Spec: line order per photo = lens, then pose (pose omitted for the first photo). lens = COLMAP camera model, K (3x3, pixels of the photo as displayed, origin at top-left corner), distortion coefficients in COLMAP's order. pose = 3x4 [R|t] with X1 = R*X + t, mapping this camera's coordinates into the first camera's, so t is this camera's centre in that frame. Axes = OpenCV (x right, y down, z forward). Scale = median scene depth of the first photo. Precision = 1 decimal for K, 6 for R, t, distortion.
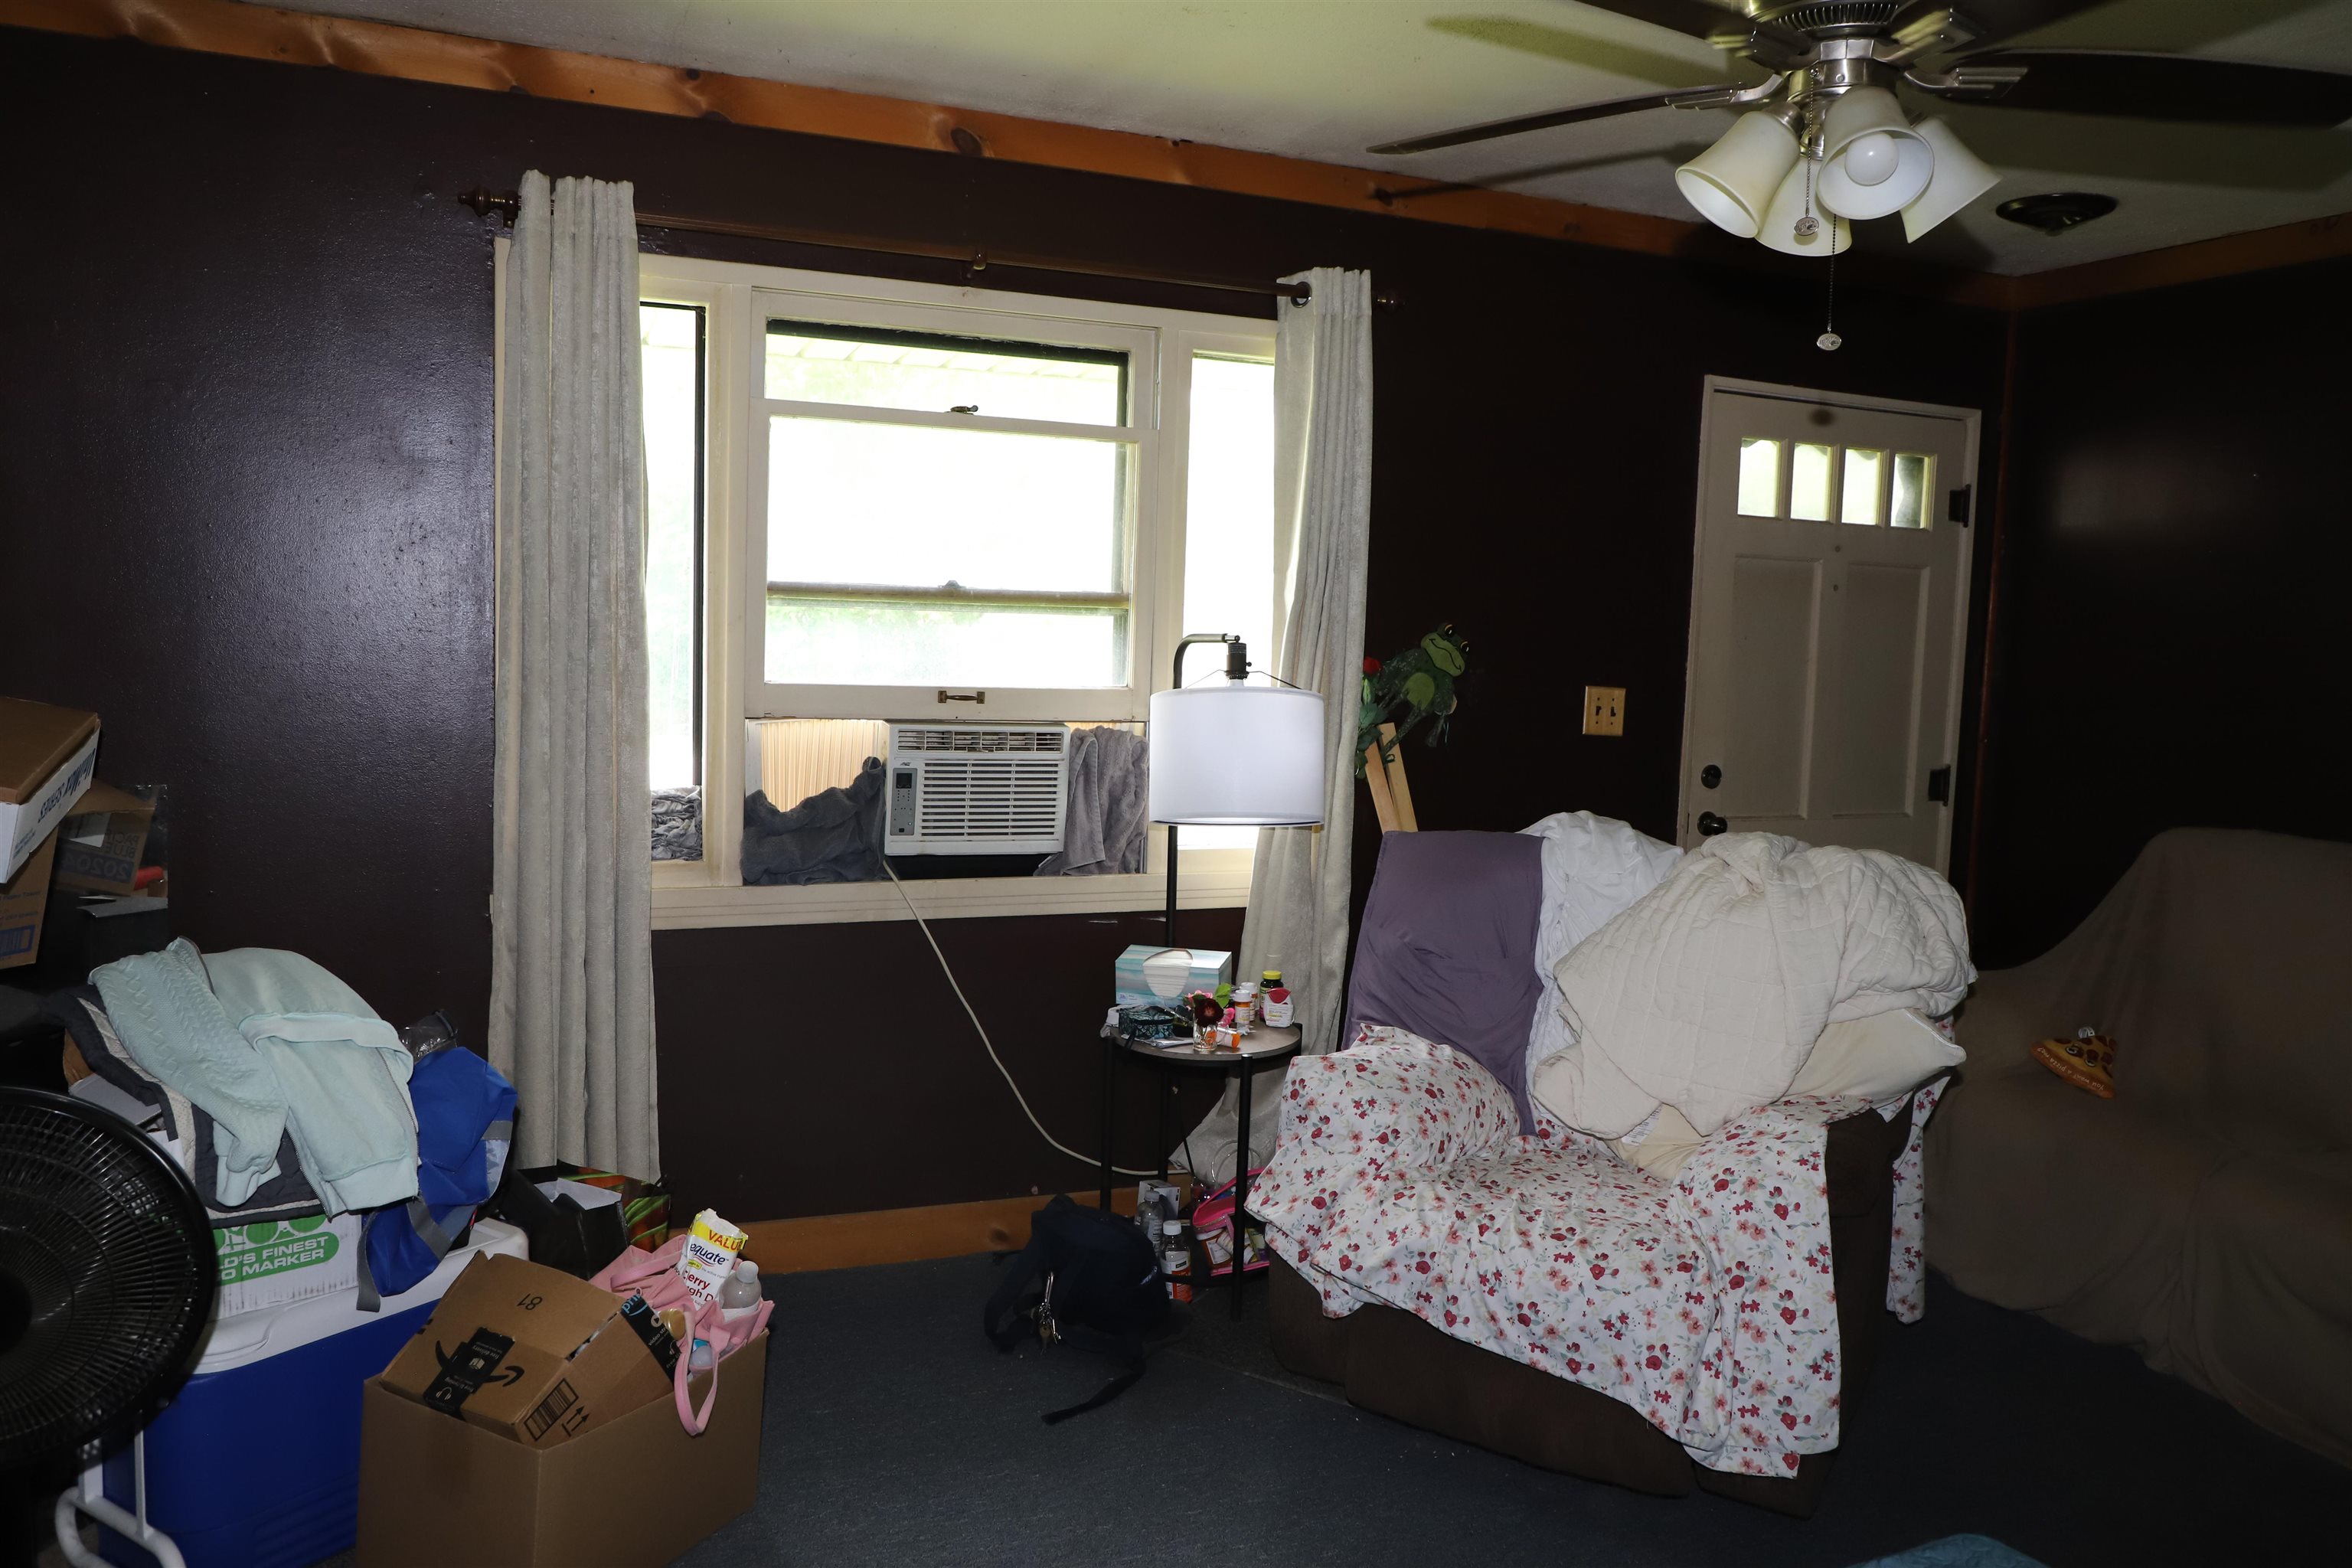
lens RADIAL K [[1680.9, 0, 1176.0], [0, 1680.9, 784.0], [0, 0, 1]] dist [-0.078624, 0.055979]
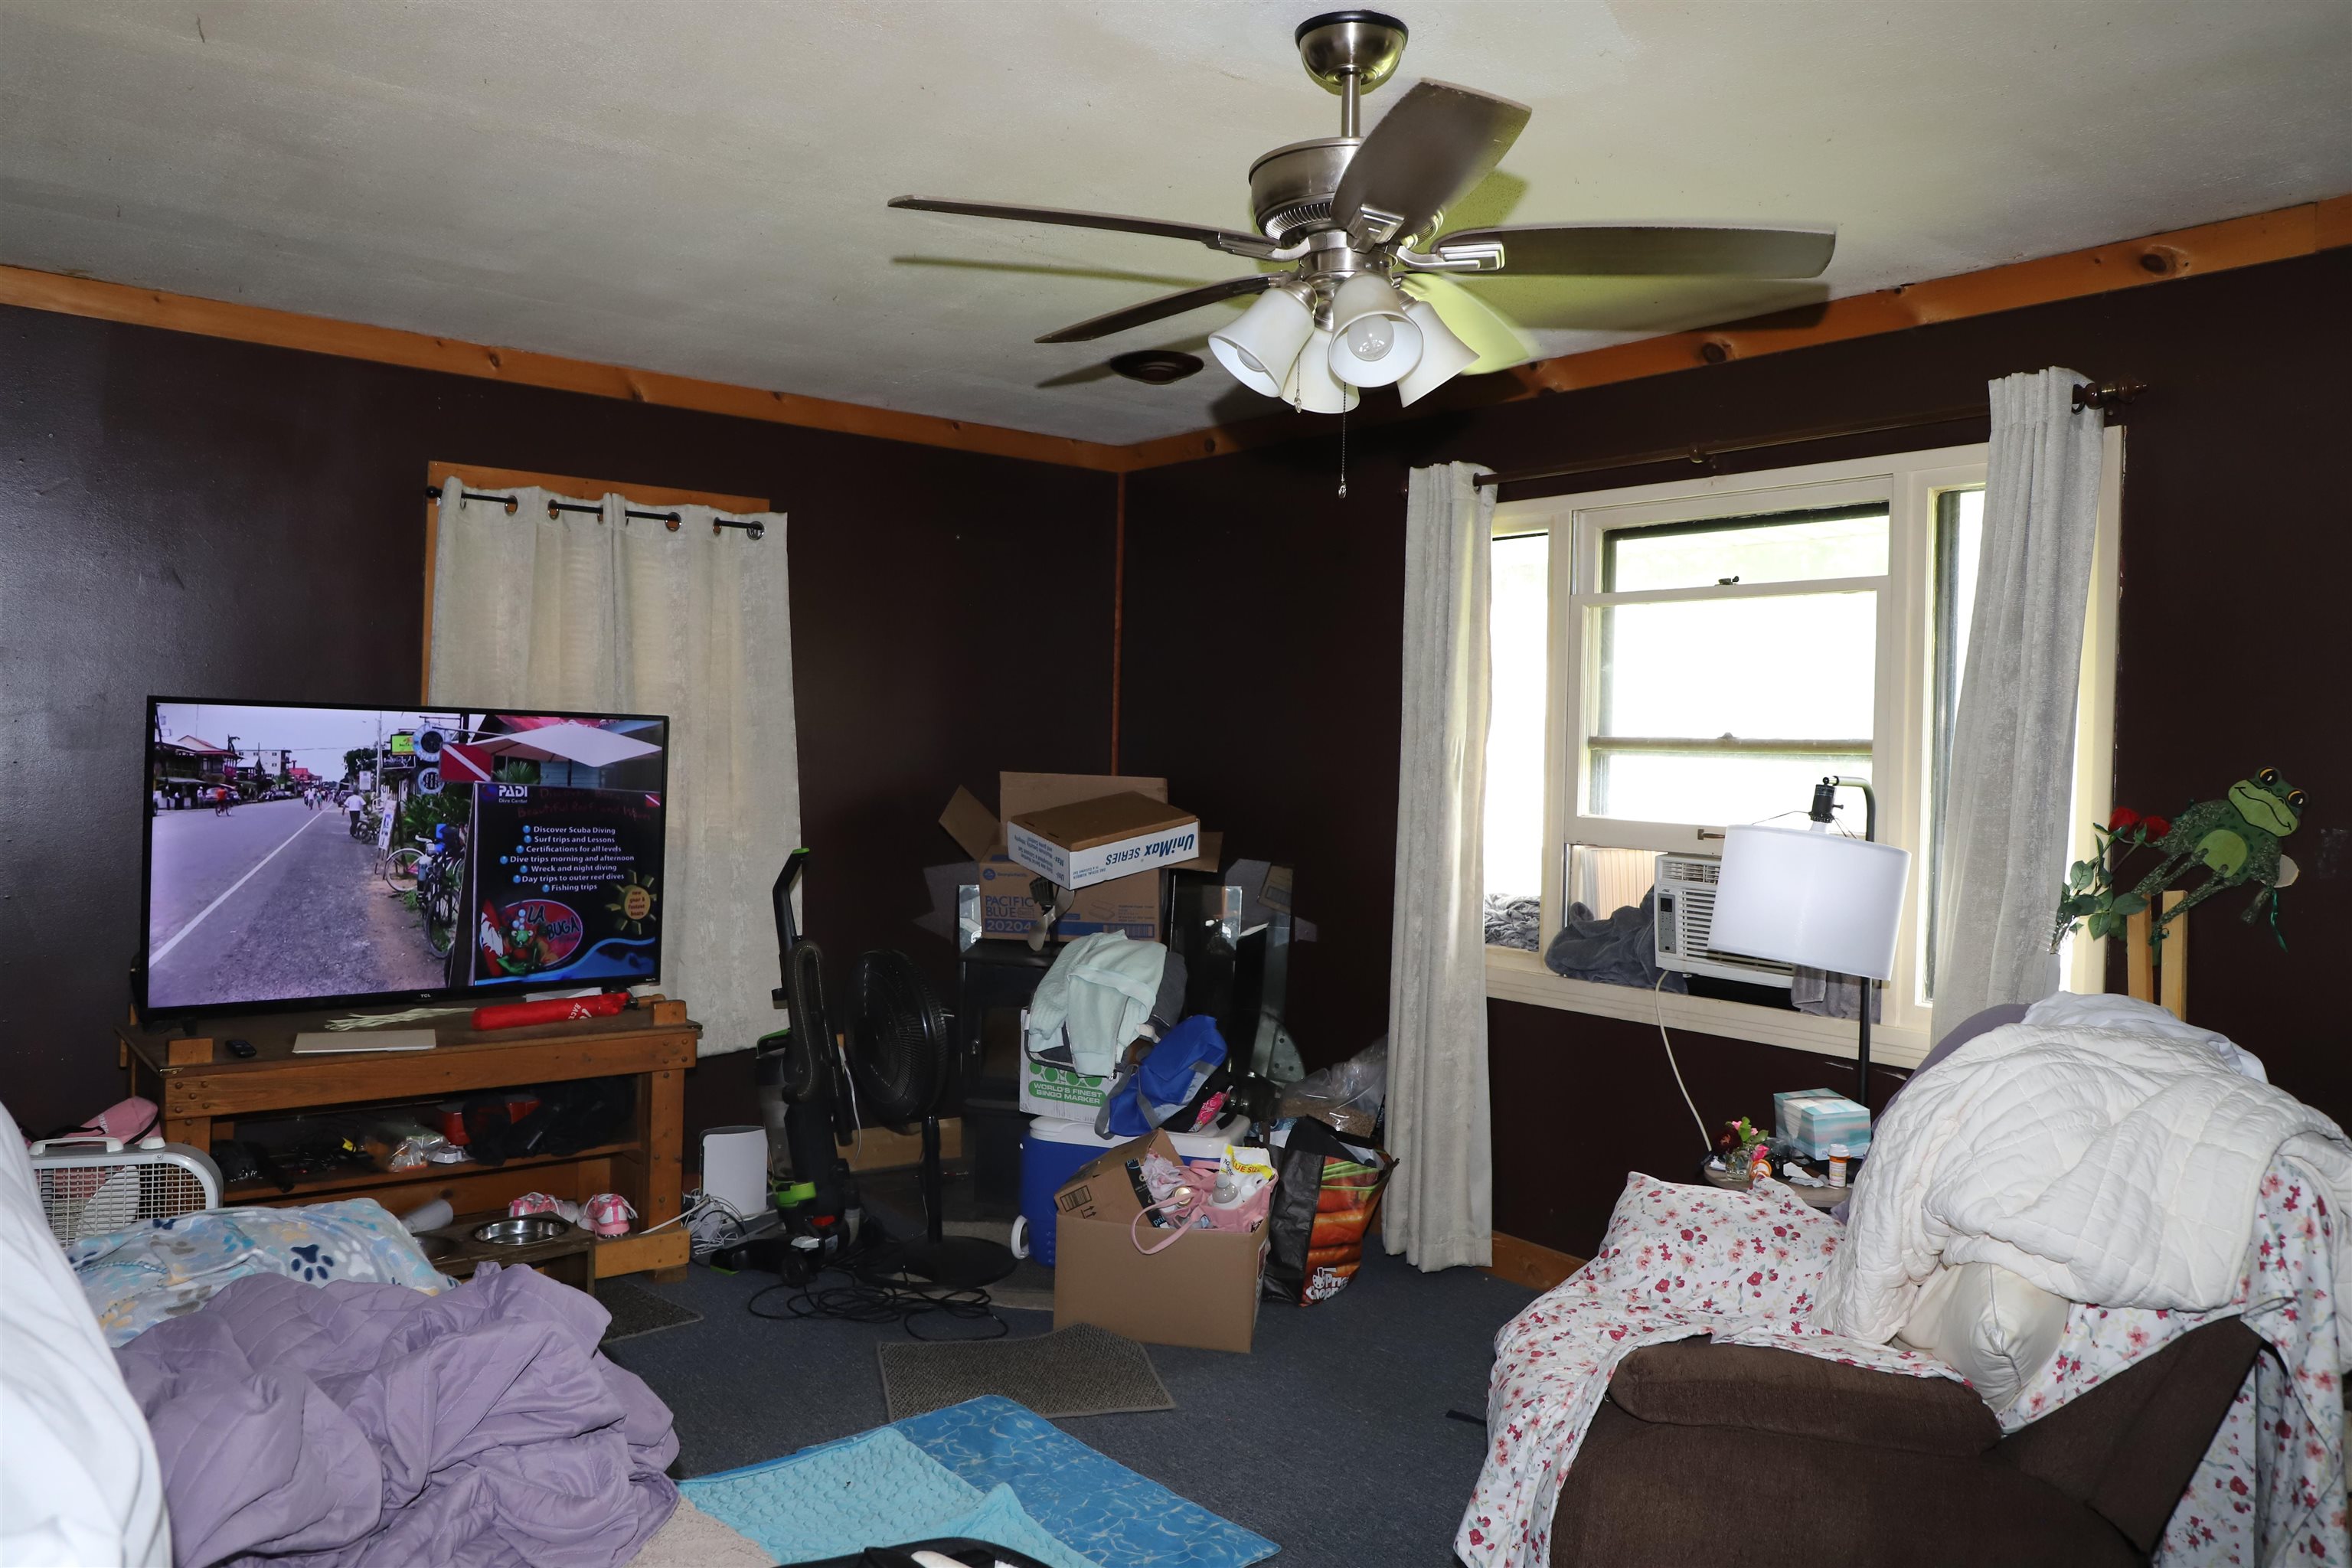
lens RADIAL K [[1680.9, 0, 1176.0], [0, 1680.9, 784.0], [0, 0, 1]] dist [-0.078624, 0.055979]
pose [[0.258477, -0.002915, -0.966013, 0.863053], [-0.105129, 0.993971, -0.031129, -0.013452], [0.960280, 0.109602, 0.256612, 0.367846]]
